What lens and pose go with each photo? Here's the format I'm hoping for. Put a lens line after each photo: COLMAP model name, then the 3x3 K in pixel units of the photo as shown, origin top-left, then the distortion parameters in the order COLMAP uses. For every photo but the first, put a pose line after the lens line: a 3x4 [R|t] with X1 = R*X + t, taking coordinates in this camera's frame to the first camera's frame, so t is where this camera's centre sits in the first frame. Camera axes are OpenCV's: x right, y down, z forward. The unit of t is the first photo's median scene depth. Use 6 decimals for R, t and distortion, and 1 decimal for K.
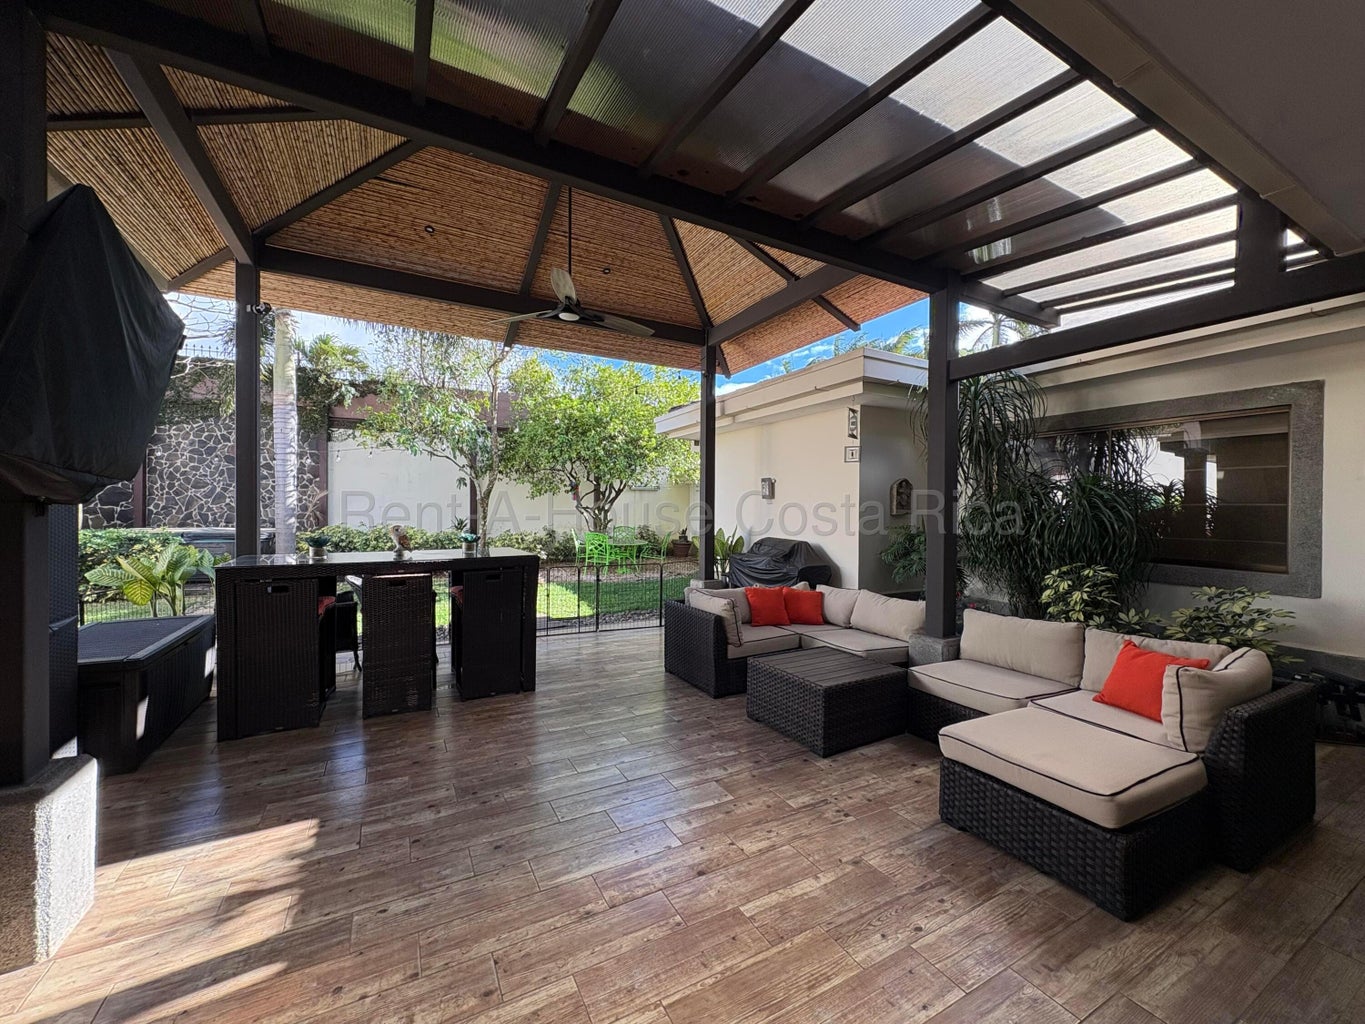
lens RADIAL K [[541.0, 0, 682.5], [0, 541.0, 512.0], [0, 0, 1]] dist [0.000204, -0.000080]
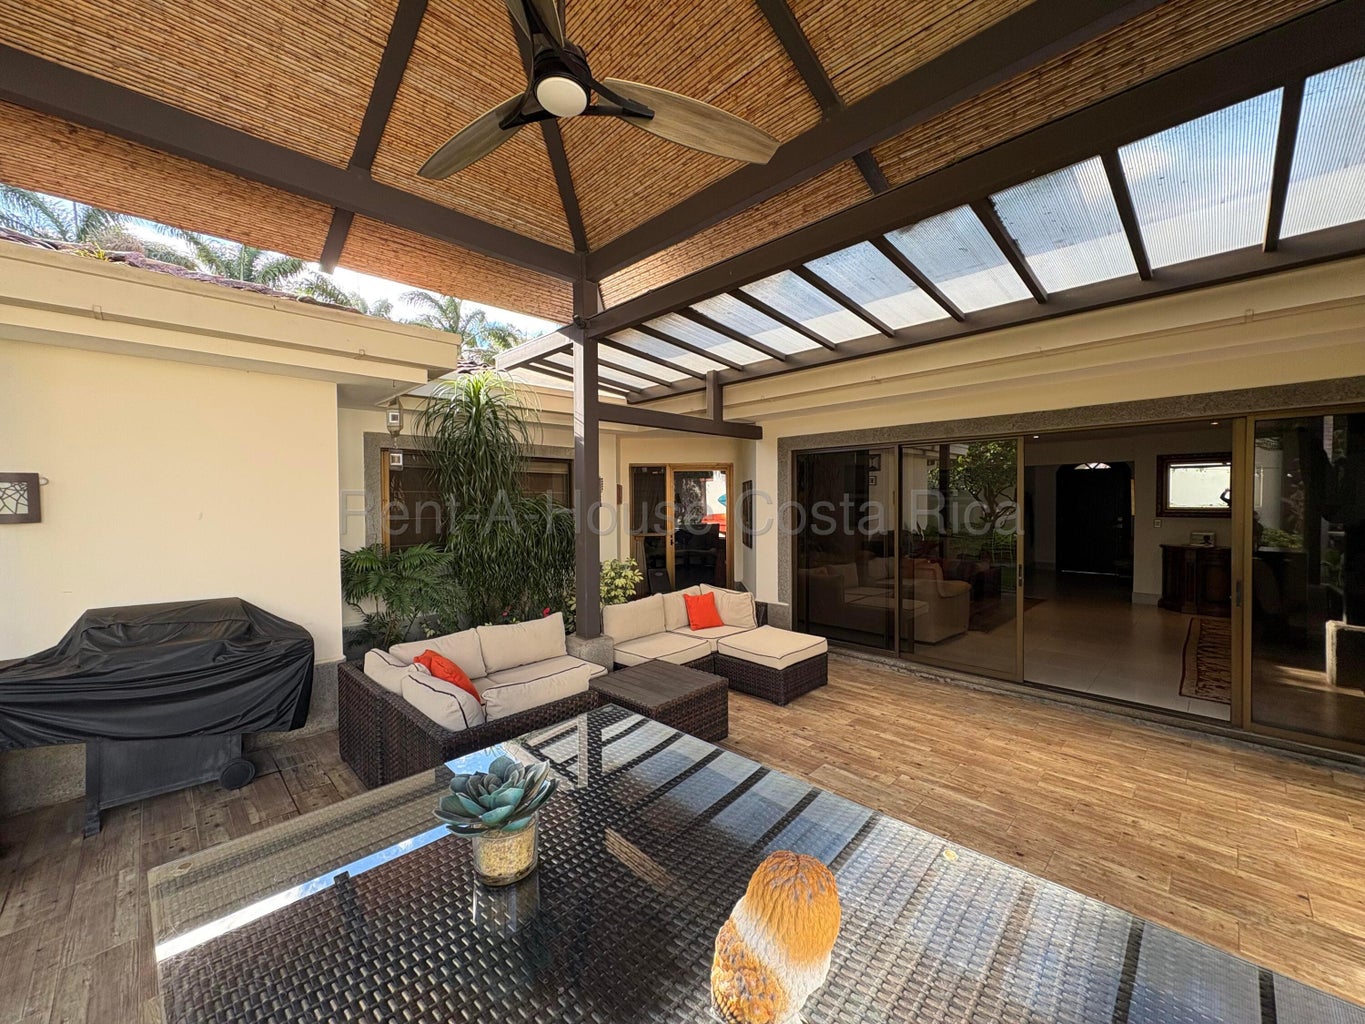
lens RADIAL K [[541.0, 0, 682.5], [0, 541.0, 512.0], [0, 0, 1]] dist [0.000204, -0.000080]
pose [[-0.285152, -0.022491, 0.958218, -1.170472], [0.012706, 0.999548, 0.027242, -0.117683], [-0.958398, 0.019944, -0.284738, 1.932050]]
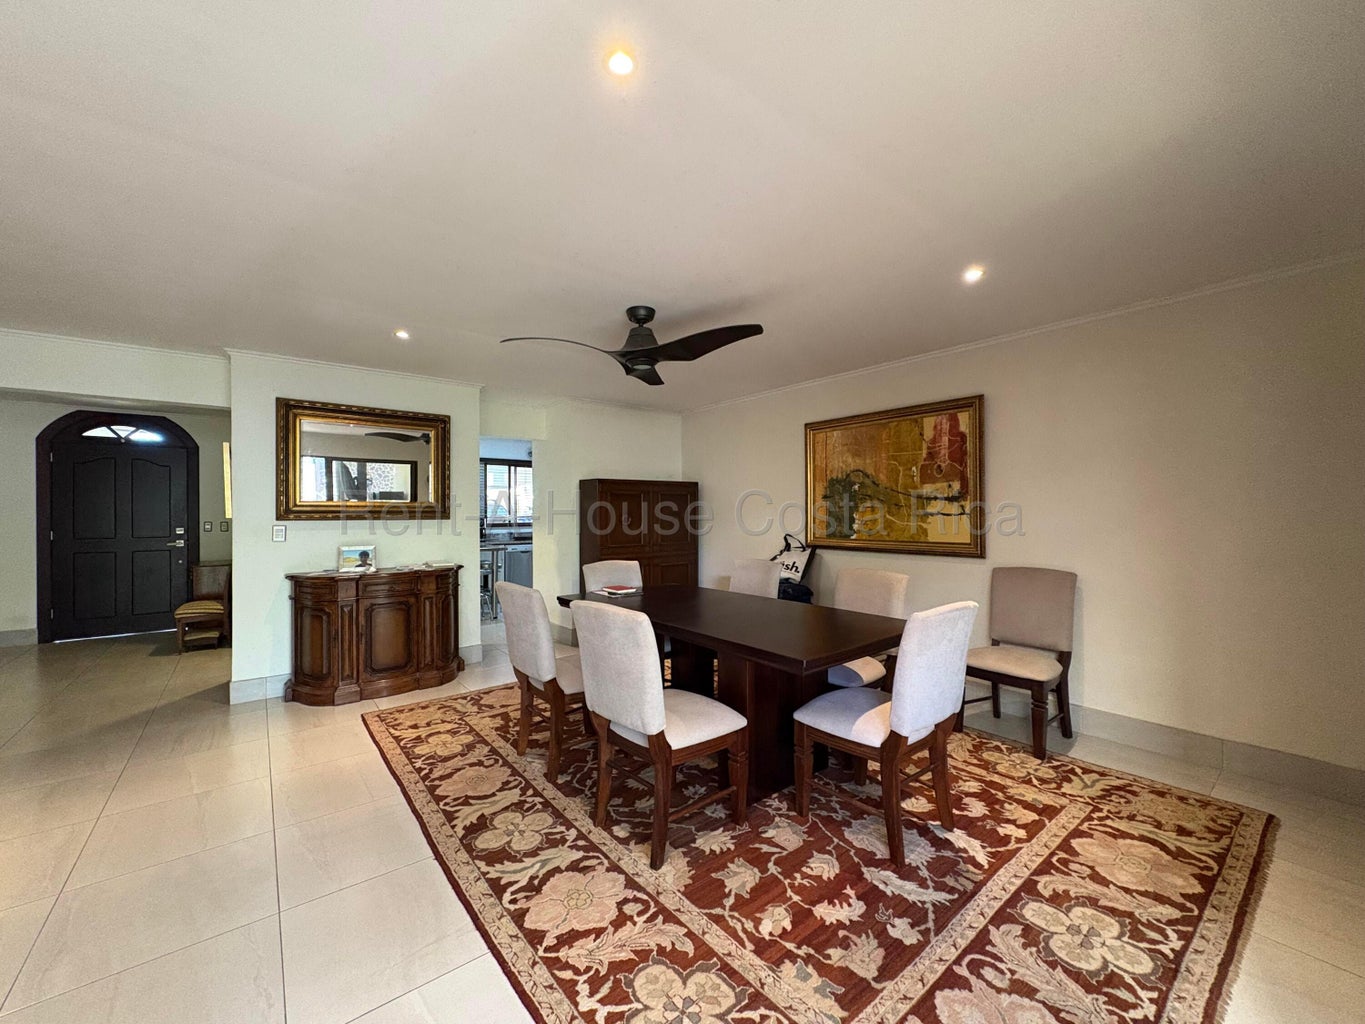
lens RADIAL K [[541.0, 0, 682.5], [0, 541.0, 512.0], [0, 0, 1]] dist [0.000204, -0.000080]
pose [[-0.984694, -0.003860, -0.174250, 0.246534], [-0.004756, 0.999978, 0.004724, 0.000211], [0.174228, 0.005480, -0.984690, 0.051679]]
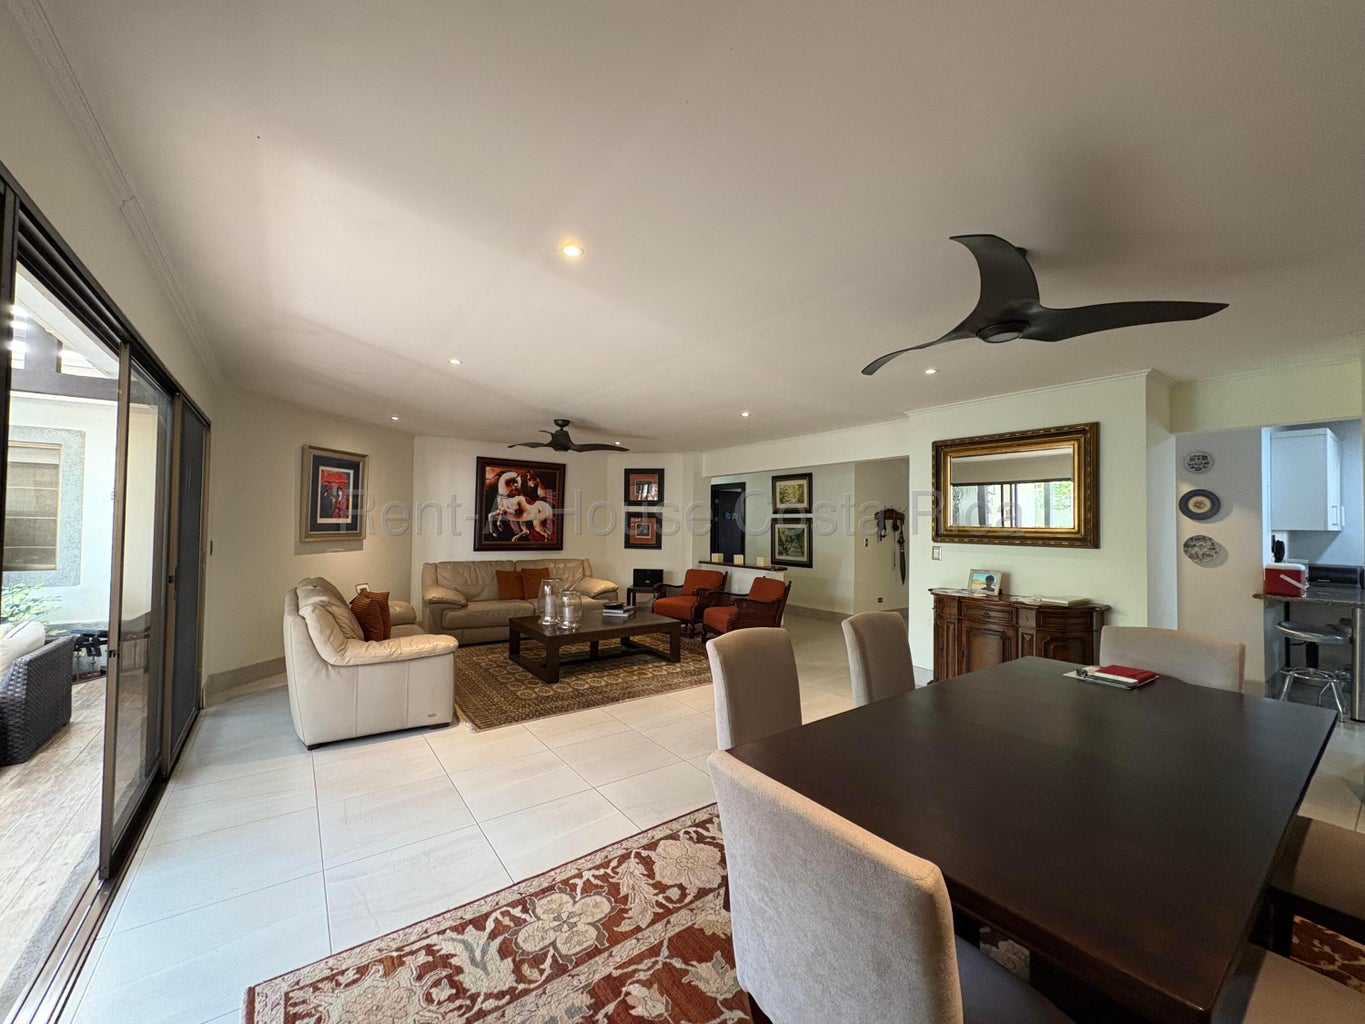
lens RADIAL K [[541.0, 0, 682.5], [0, 541.0, 512.0], [0, 0, 1]] dist [0.000204, -0.000080]
pose [[-0.130217, 0.014820, 0.991375, -0.693992], [-0.007278, 0.999847, -0.015902, -0.034084], [-0.991459, -0.009286, -0.130089, -0.607458]]
